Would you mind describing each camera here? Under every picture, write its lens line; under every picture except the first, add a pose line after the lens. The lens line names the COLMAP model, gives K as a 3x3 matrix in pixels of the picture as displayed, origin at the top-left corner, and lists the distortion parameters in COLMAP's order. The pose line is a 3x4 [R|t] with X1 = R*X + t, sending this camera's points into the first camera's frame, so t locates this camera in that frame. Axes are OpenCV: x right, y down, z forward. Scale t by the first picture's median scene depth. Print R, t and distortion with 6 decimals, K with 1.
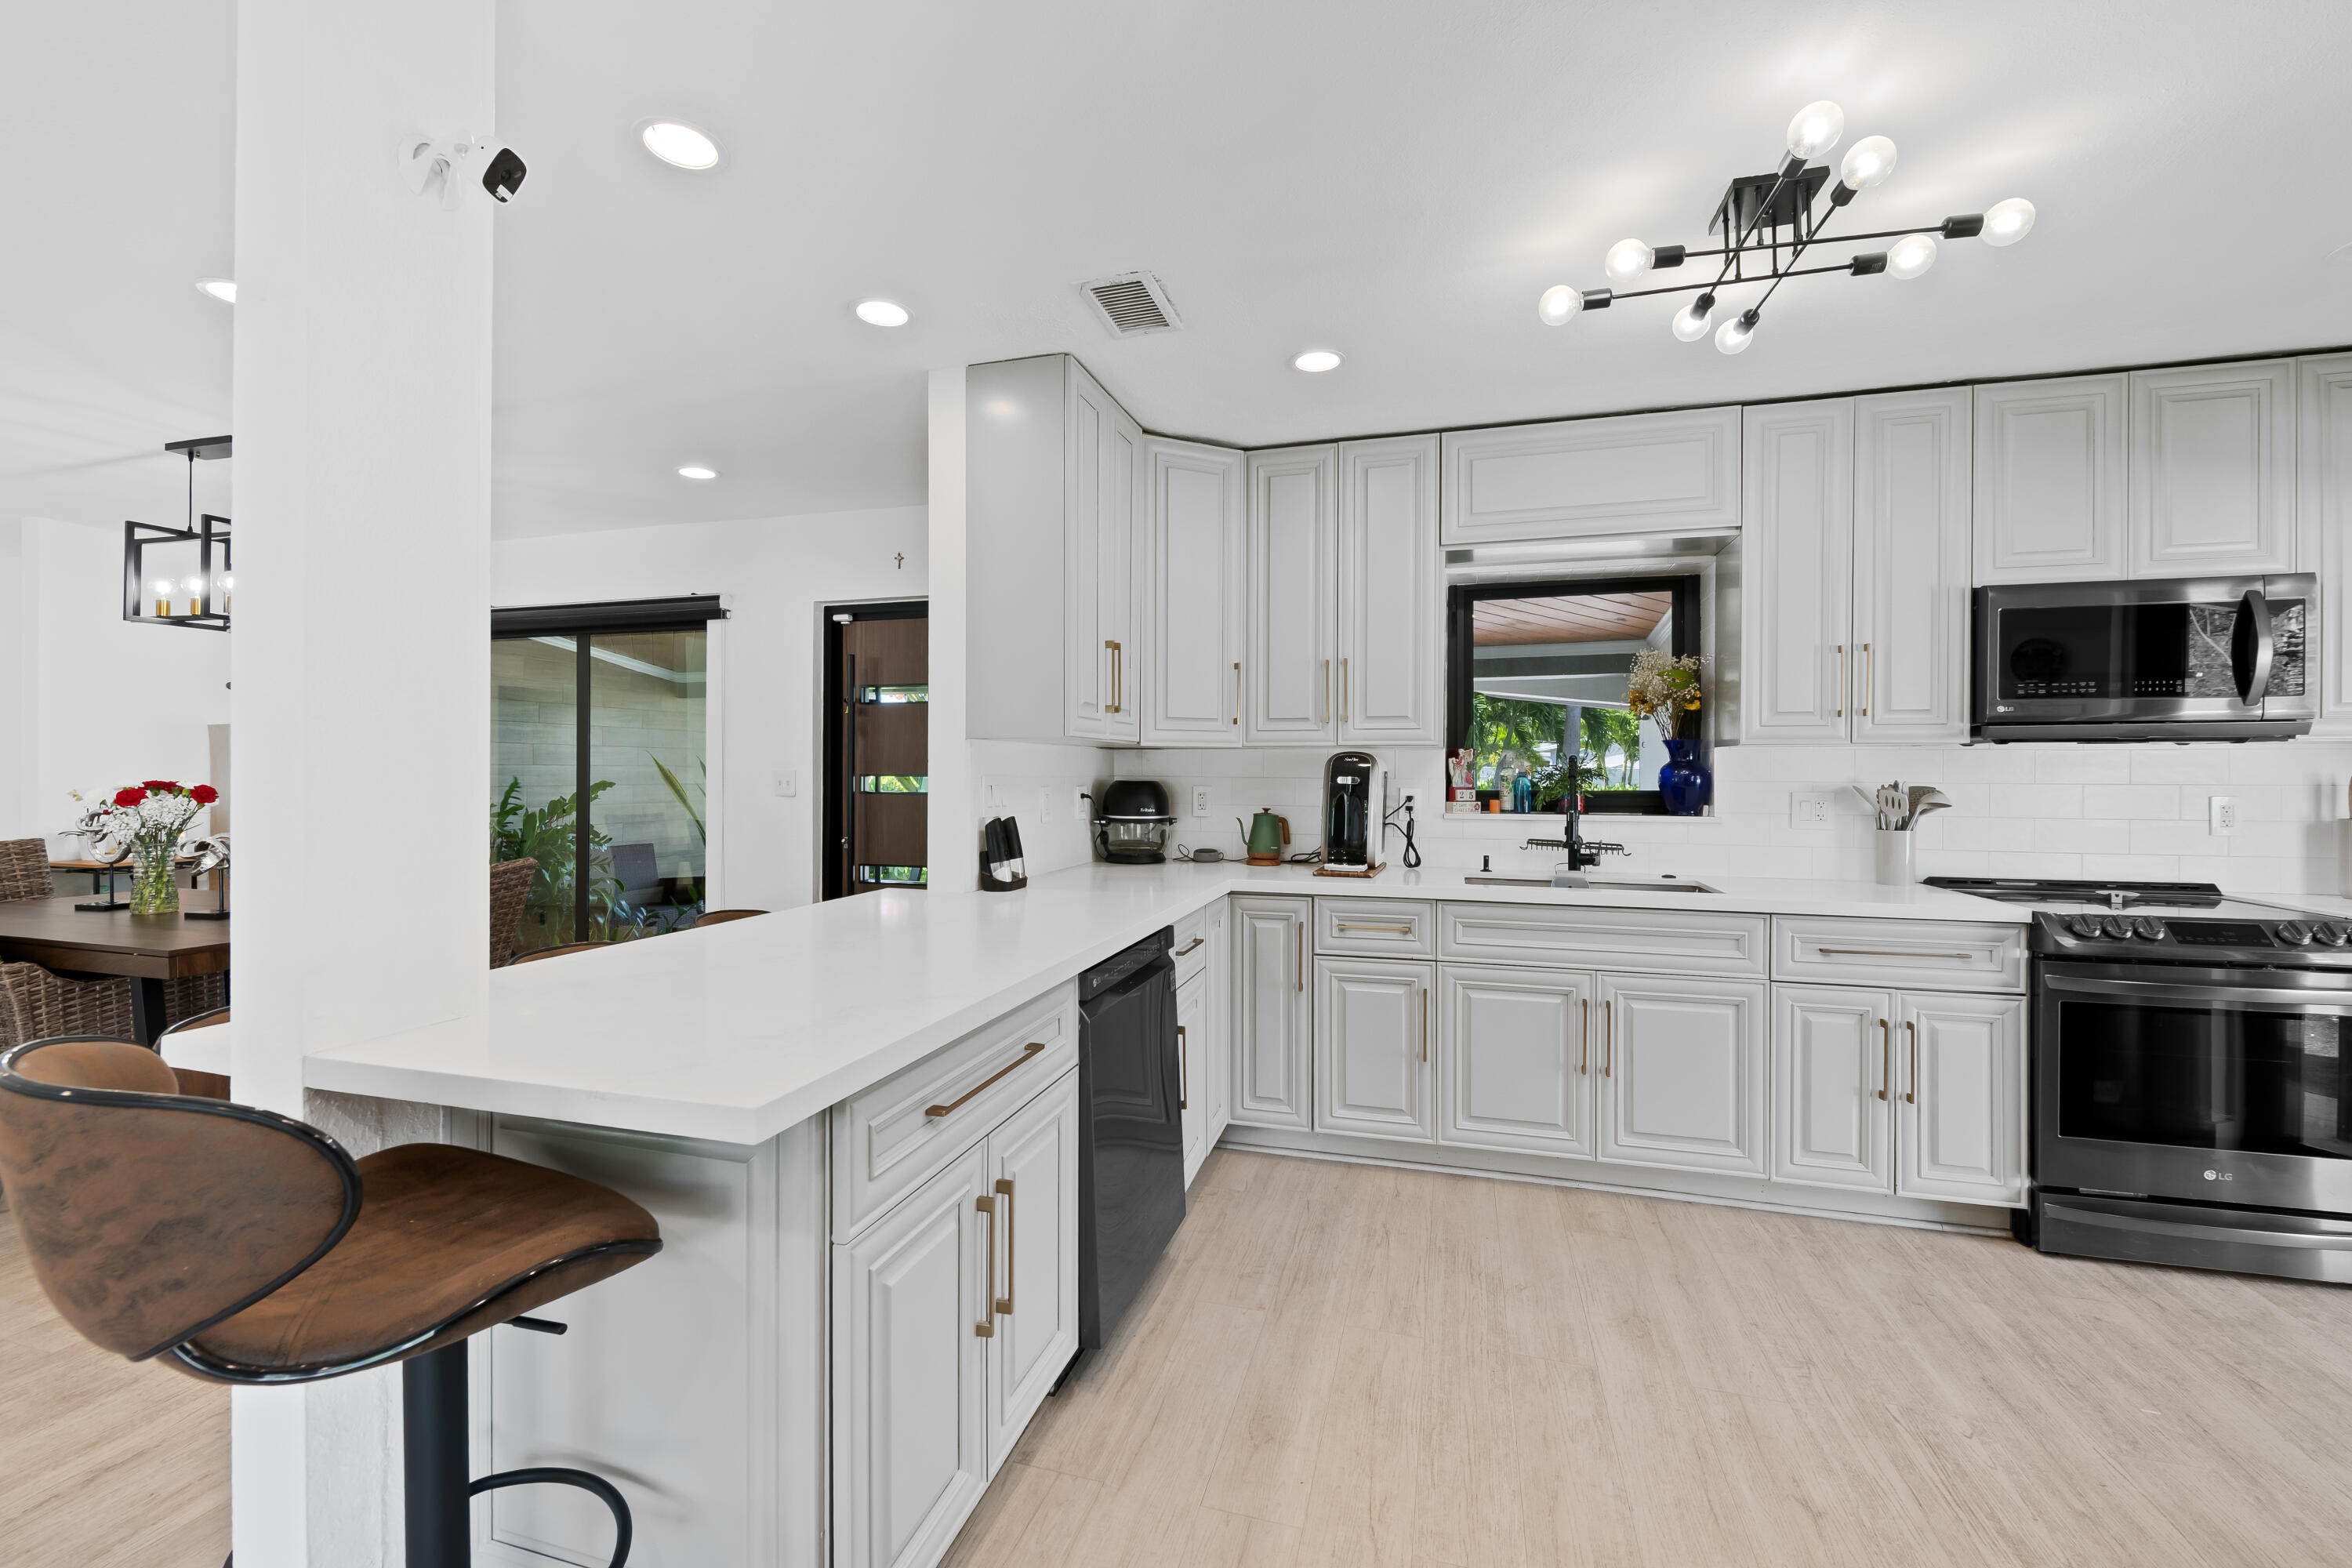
lens RADIAL K [[938.8, 0, 1198.7], [0, 938.8, 779.4], [0, 0, 1]] dist [-0.000053, -0.002133]
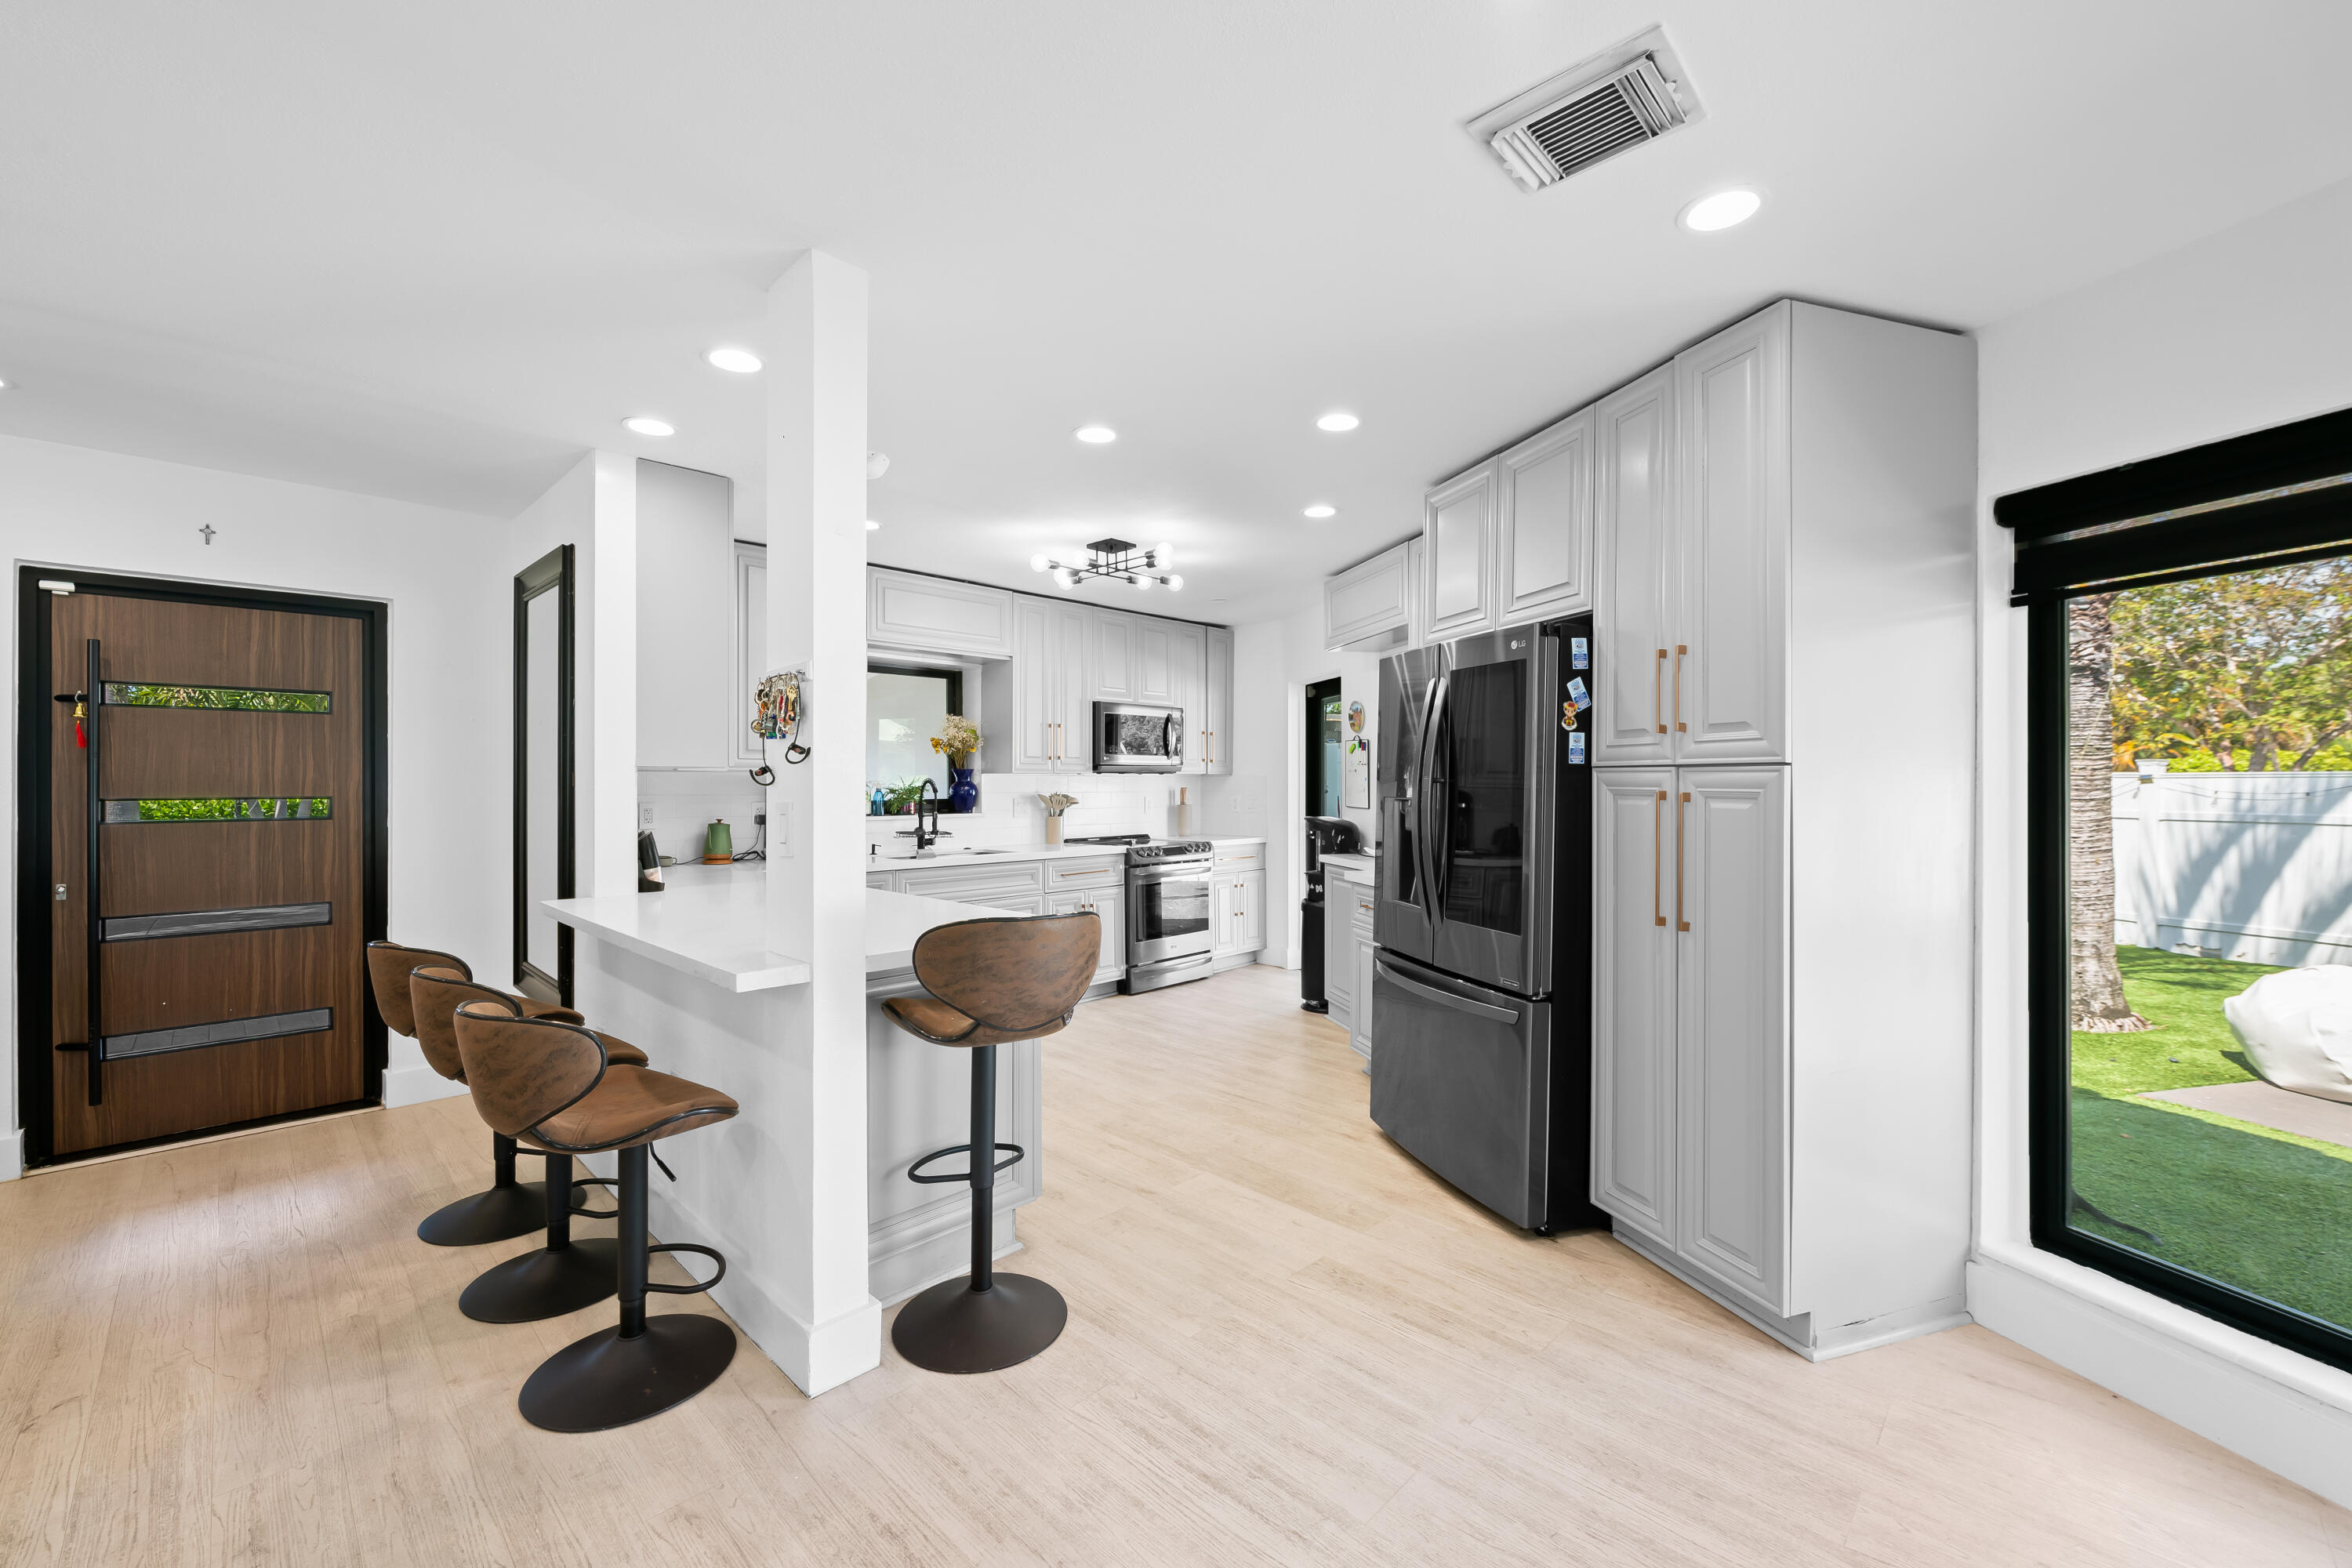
lens RADIAL K [[938.8, 0, 1170.9], [0, 938.8, 773.9], [0, 0, 1]] dist [-0.000053, -0.002133]
pose [[0.475884, 0.003680, 0.879500, -0.842528], [0.010416, 0.999898, -0.009819, -0.012847], [-0.879446, 0.013833, 0.475797, -0.150863]]
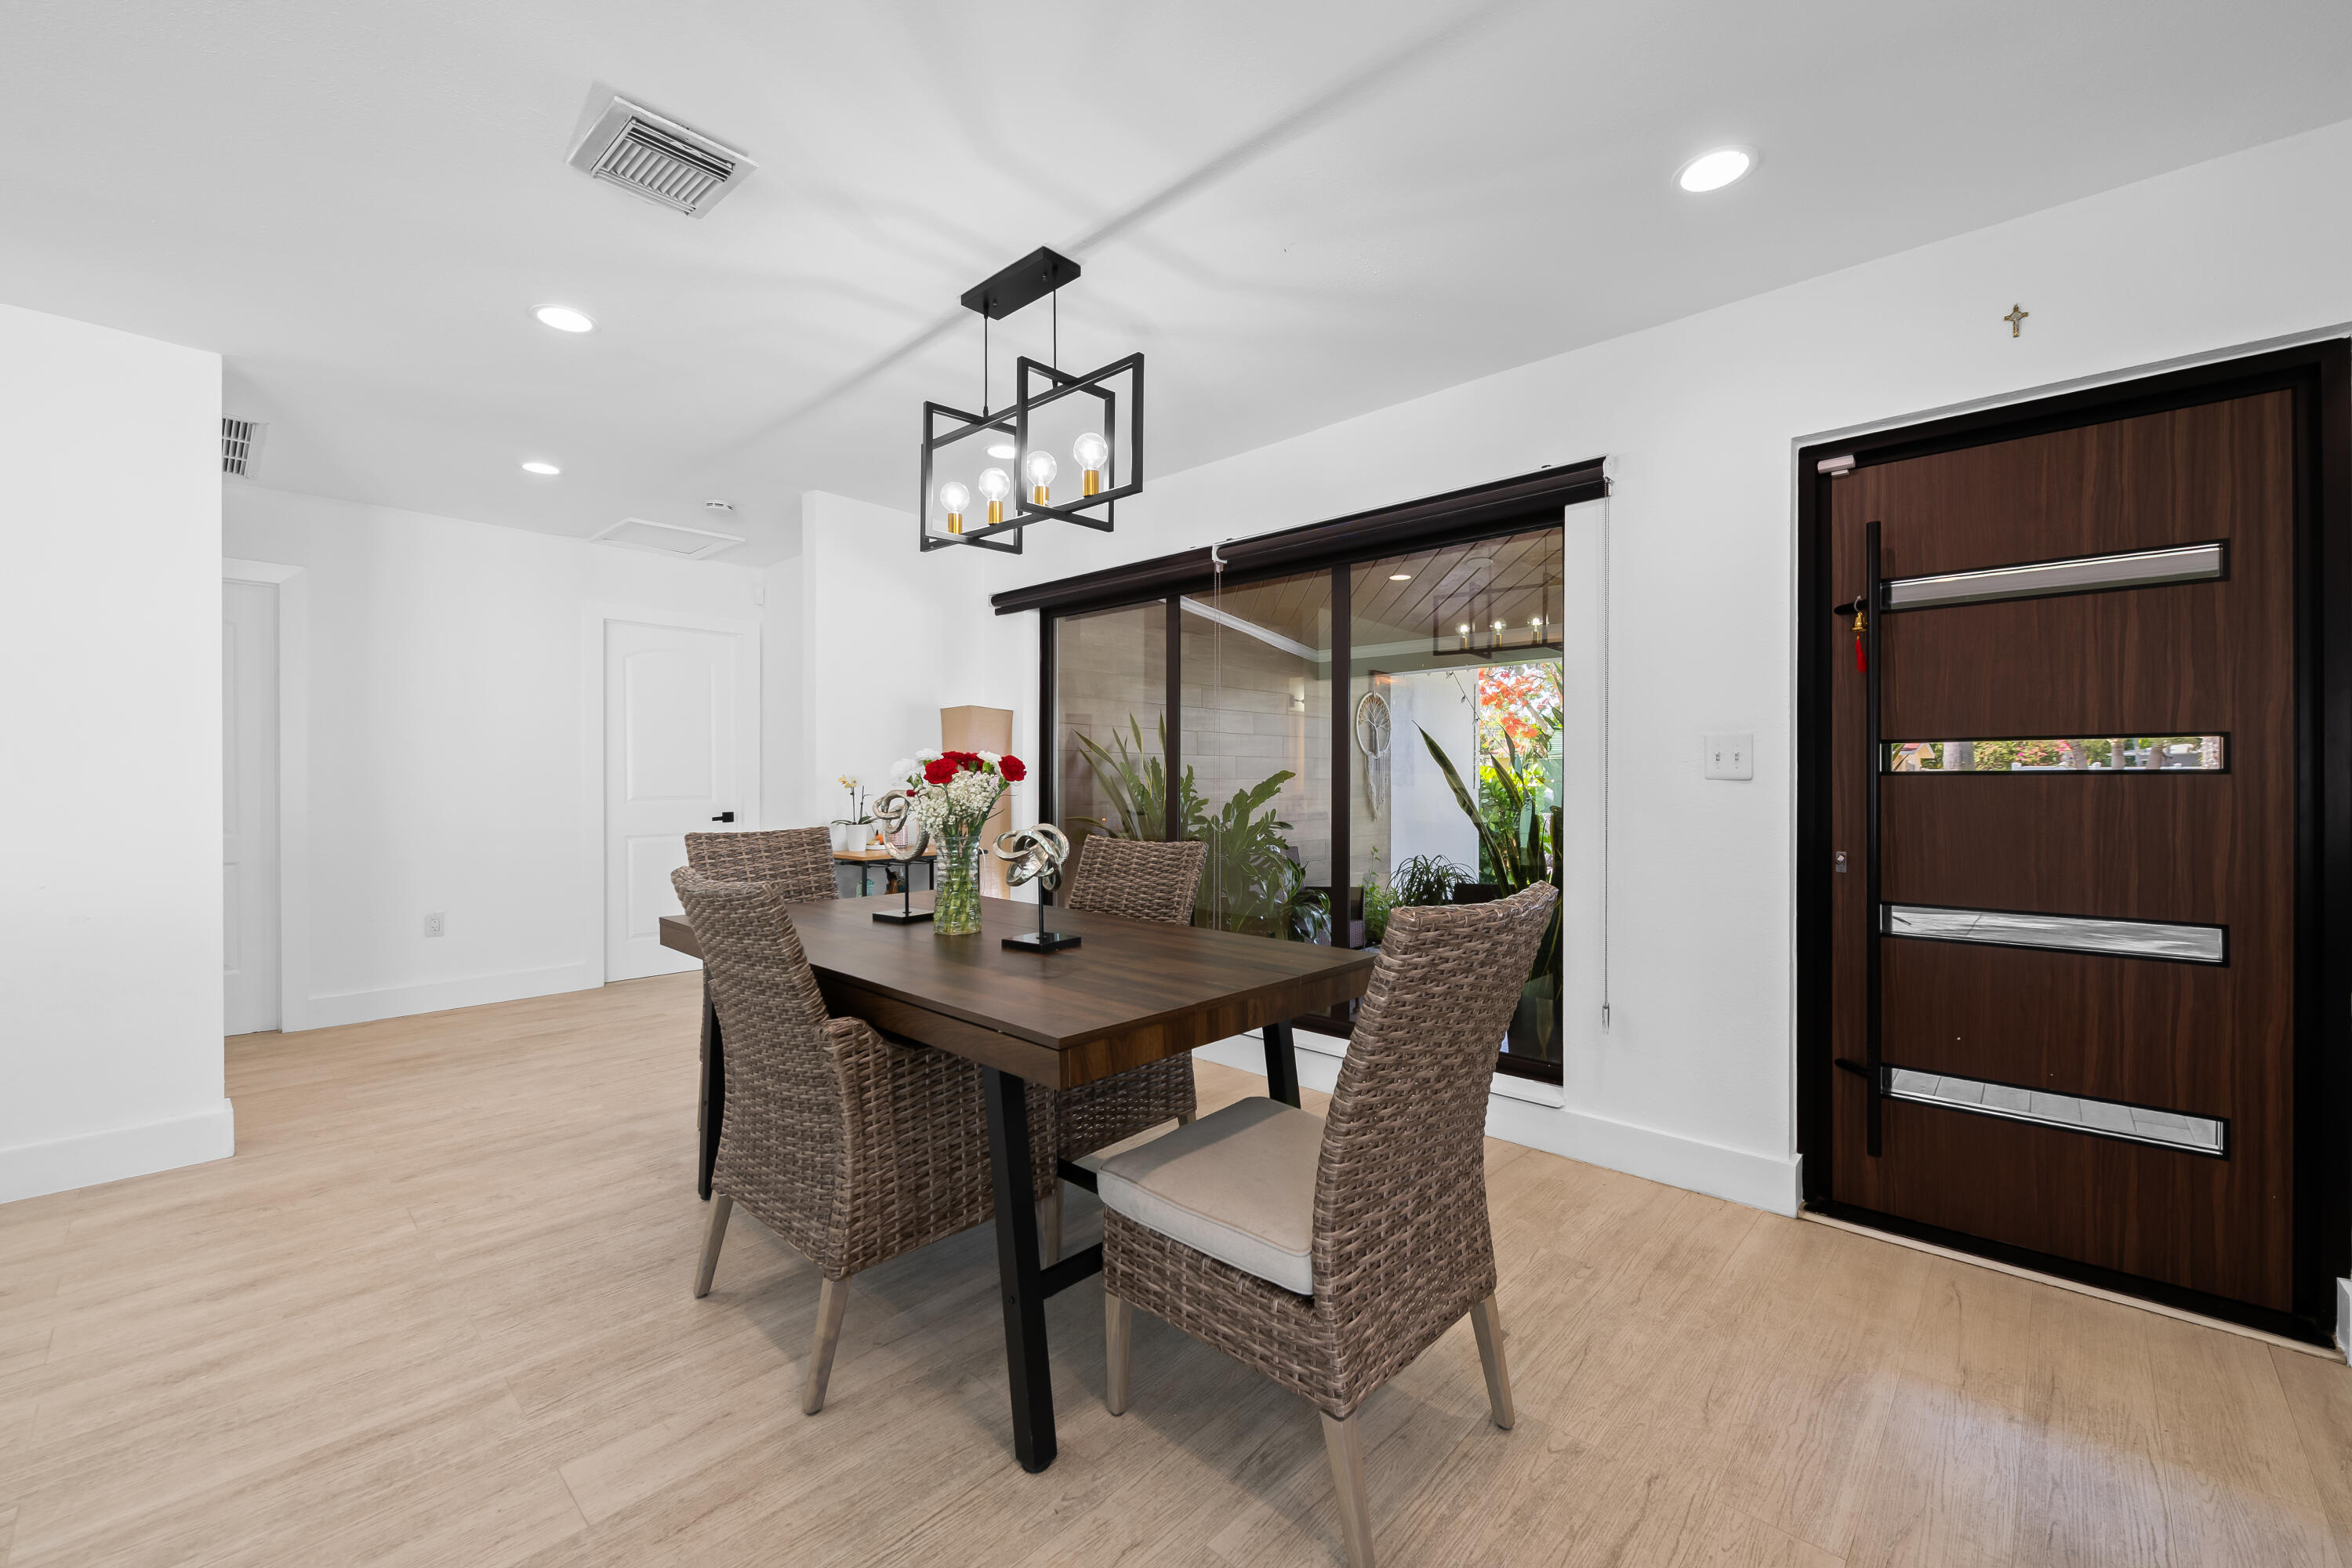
lens RADIAL K [[938.8, 0, 1212.4], [0, 938.8, 785.6], [0, 0, 1]] dist [-0.000053, -0.002133]
pose [[0.895181, 0.000421, -0.445703, -0.644172], [-0.001319, 0.999998, -0.001706, 0.031002], [0.445701, 0.002116, 0.895179, 0.457622]]
